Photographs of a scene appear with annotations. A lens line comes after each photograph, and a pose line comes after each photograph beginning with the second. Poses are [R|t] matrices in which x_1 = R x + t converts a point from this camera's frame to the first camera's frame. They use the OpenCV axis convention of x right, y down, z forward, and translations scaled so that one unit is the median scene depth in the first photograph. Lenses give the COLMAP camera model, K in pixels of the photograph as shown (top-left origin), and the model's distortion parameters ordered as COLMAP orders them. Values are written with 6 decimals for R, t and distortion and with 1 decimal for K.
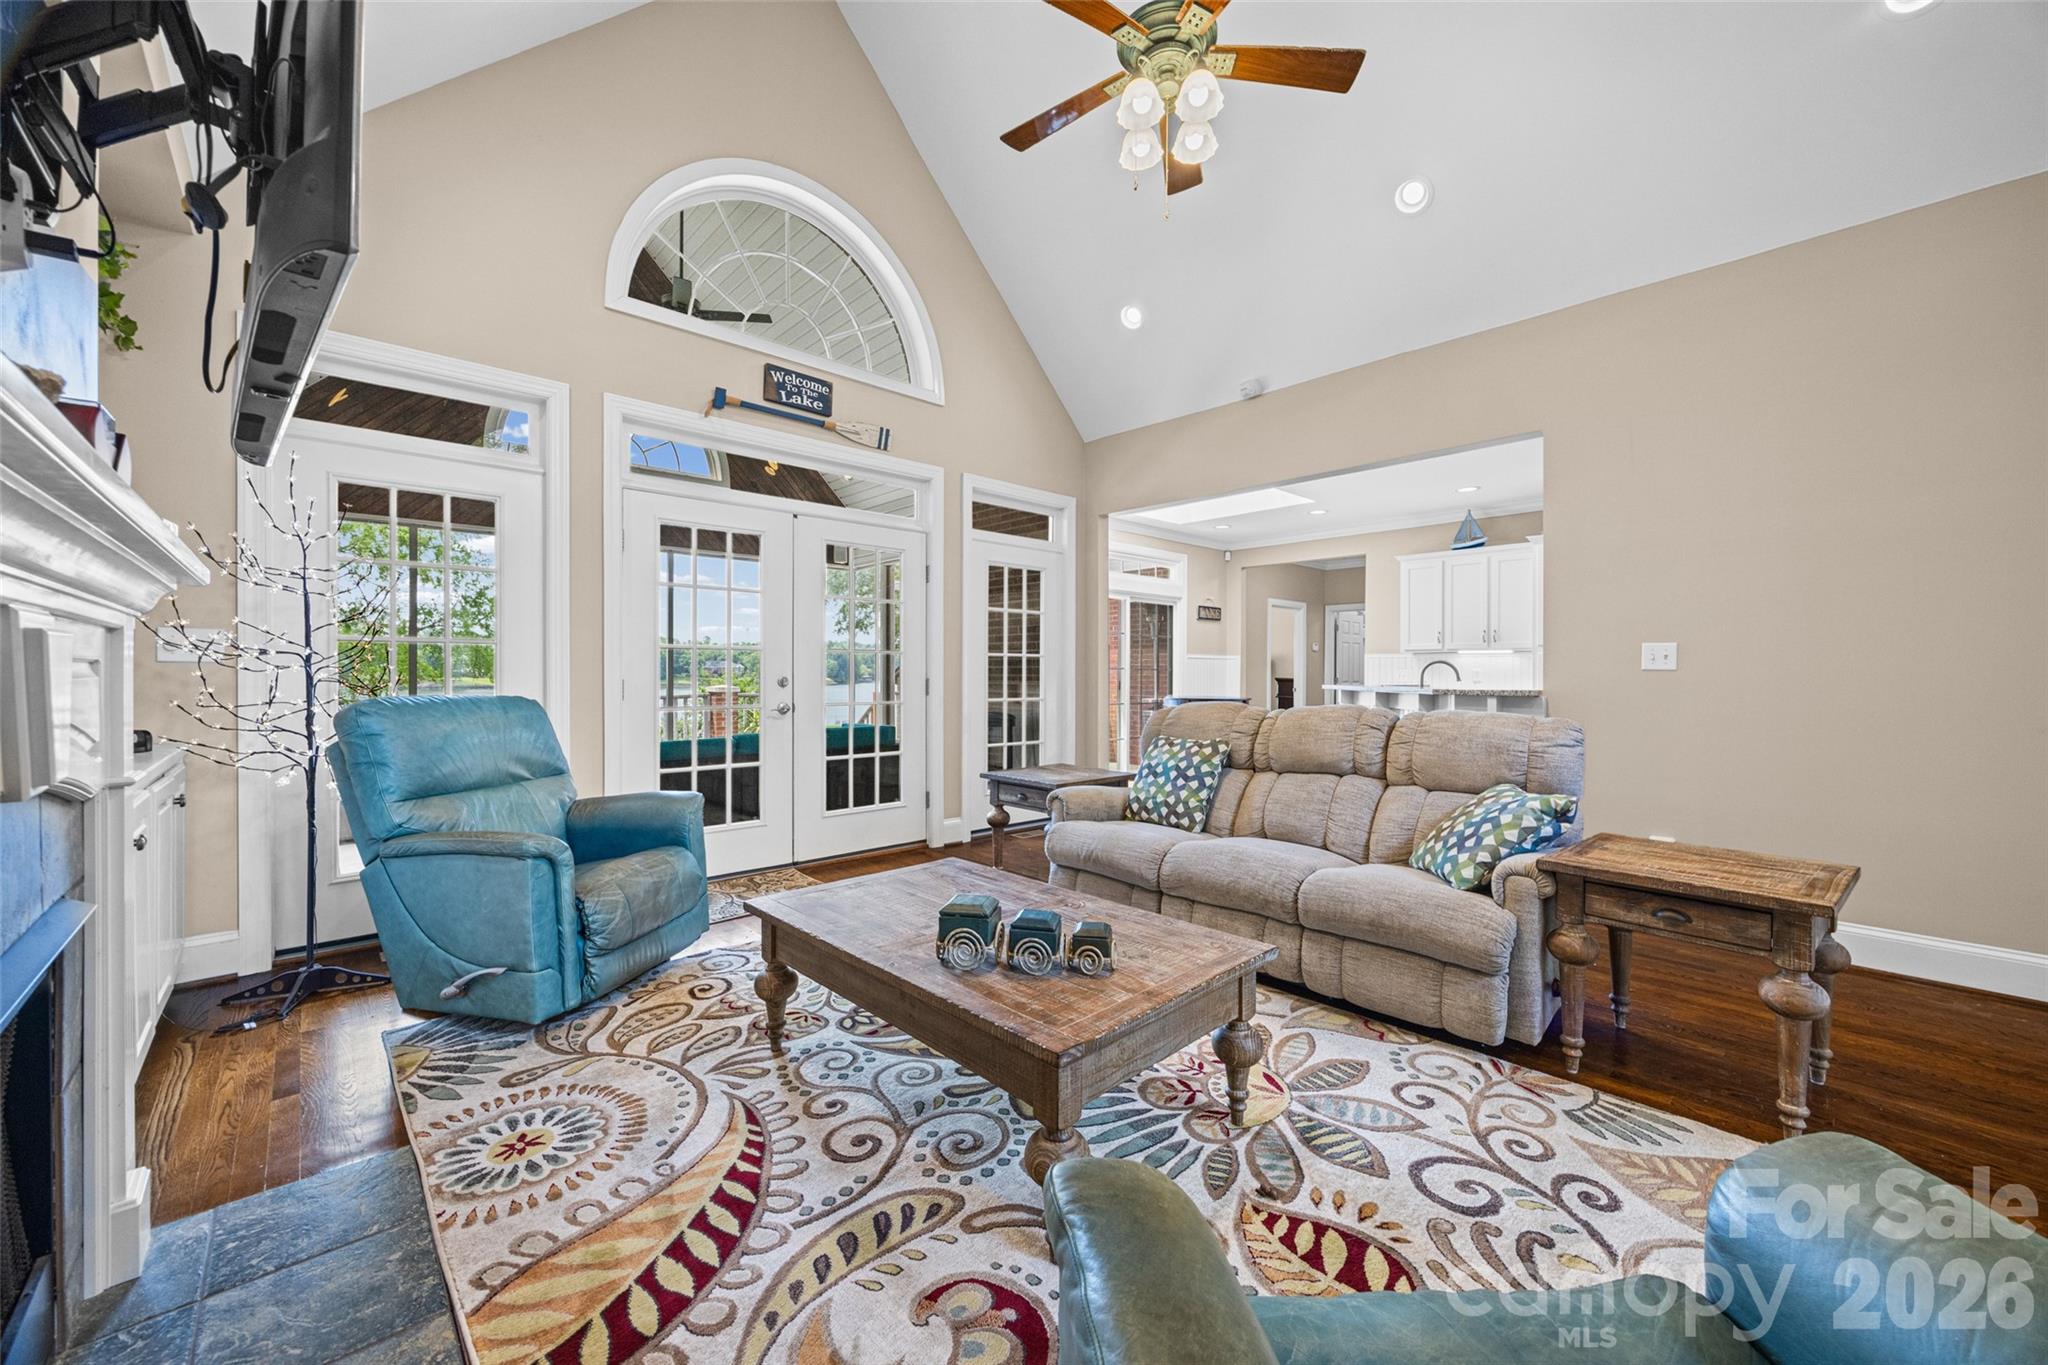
lens RADIAL K [[792.7, 0, 1026.5], [0, 792.7, 678.9], [0, 0, 1]] dist [0.001024, 0.000072]
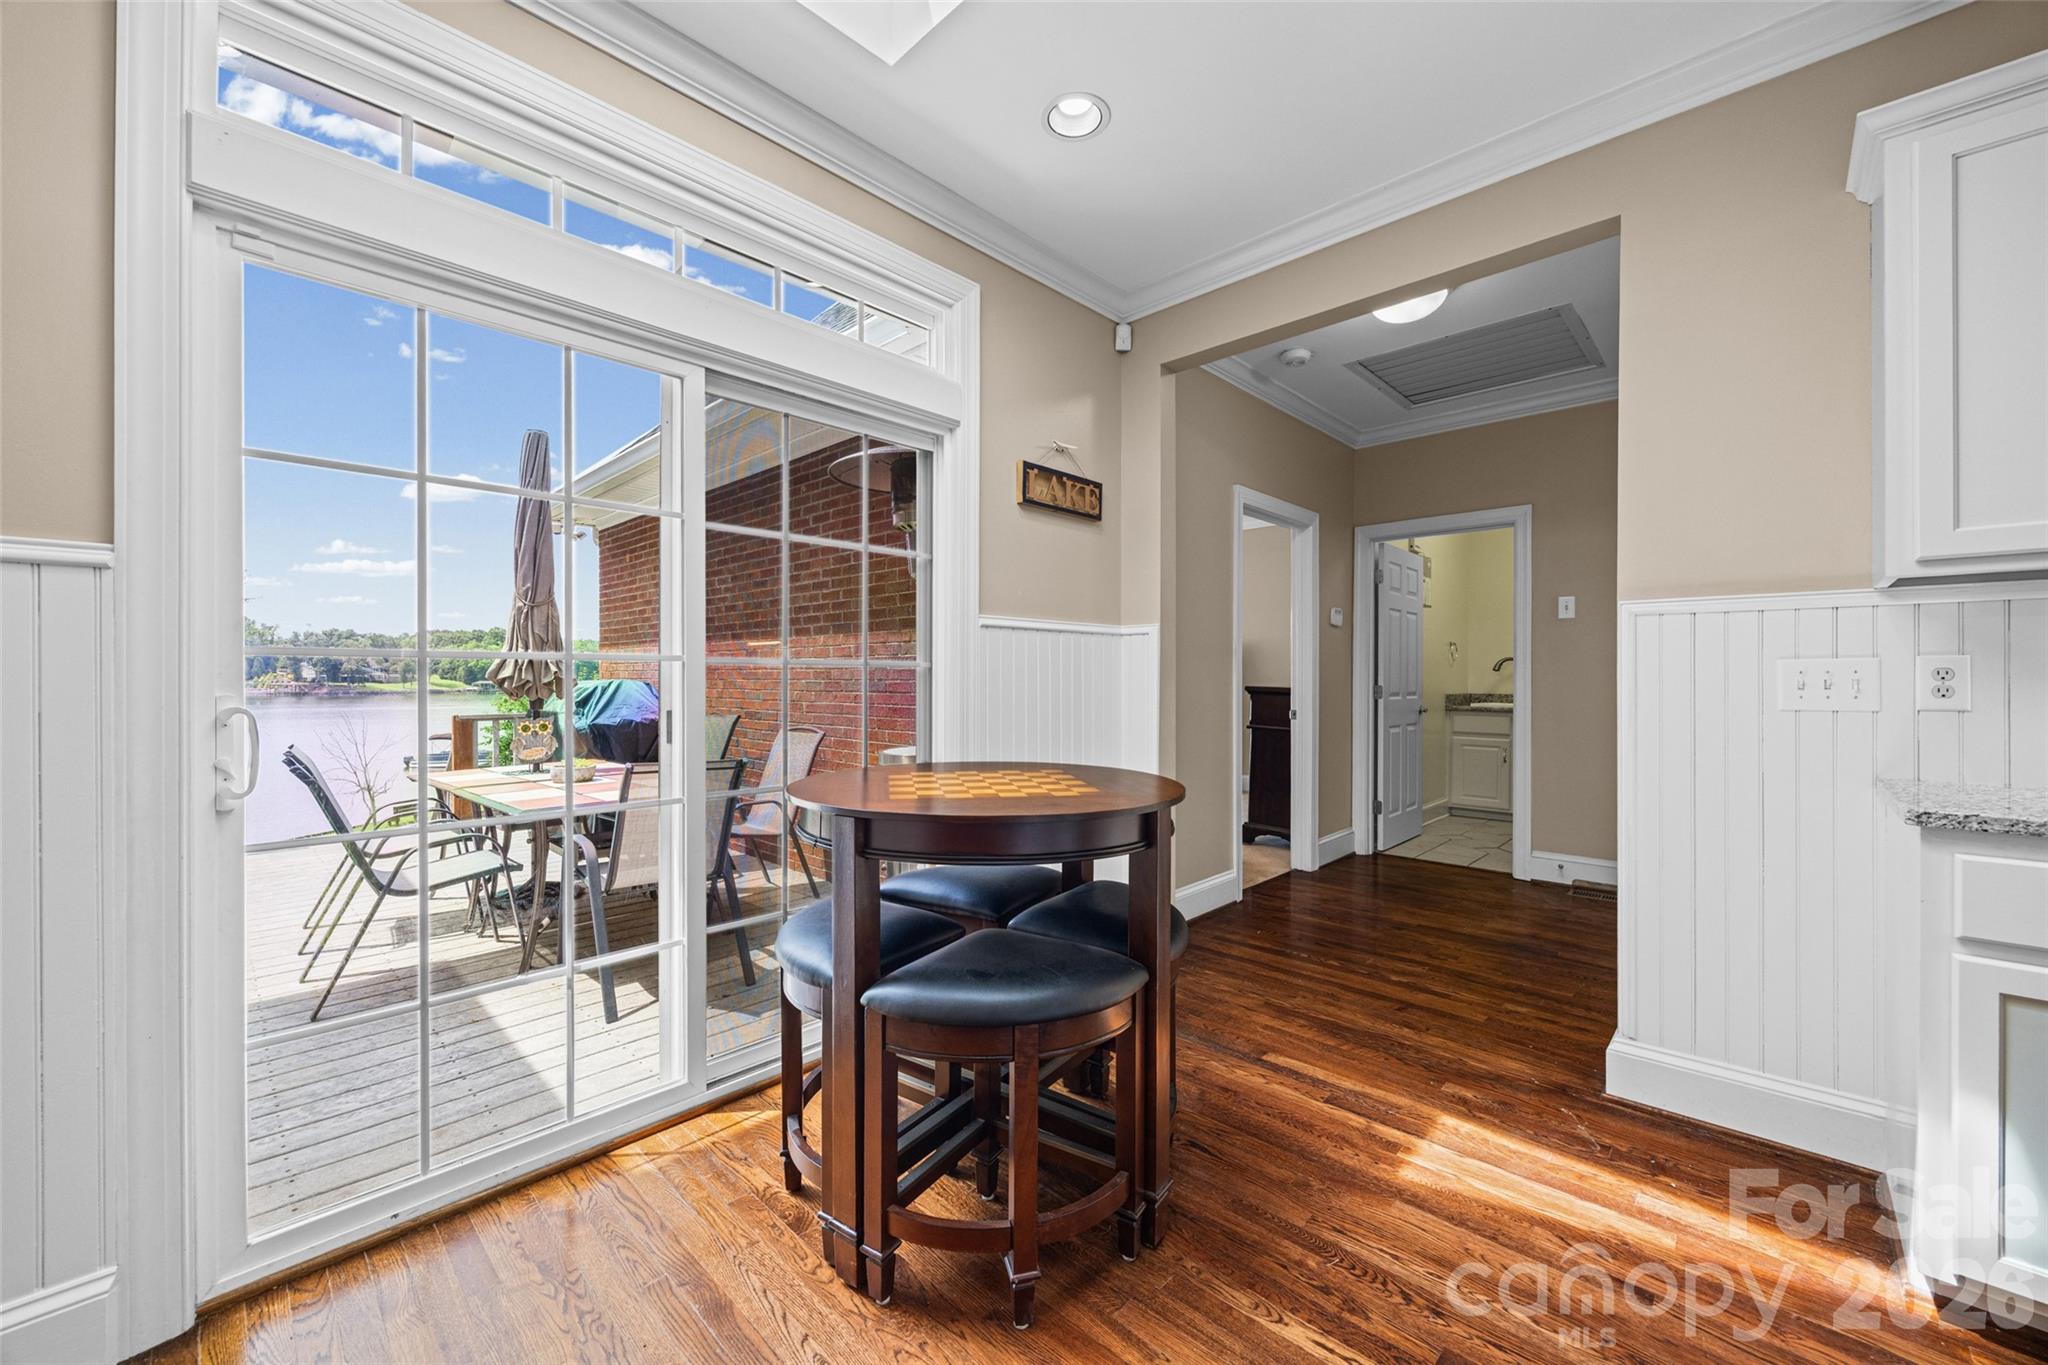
lens RADIAL K [[789.7, 0, 1019.8], [0, 789.7, 678.2], [0, 0, 1]] dist [-0.000391, -0.000020]
pose [[0.998821, -0.000805, 0.048533, 0.201874], [0.001151, 0.999974, -0.007106, -0.004042], [-0.048526, 0.007154, 0.998796, 0.692296]]
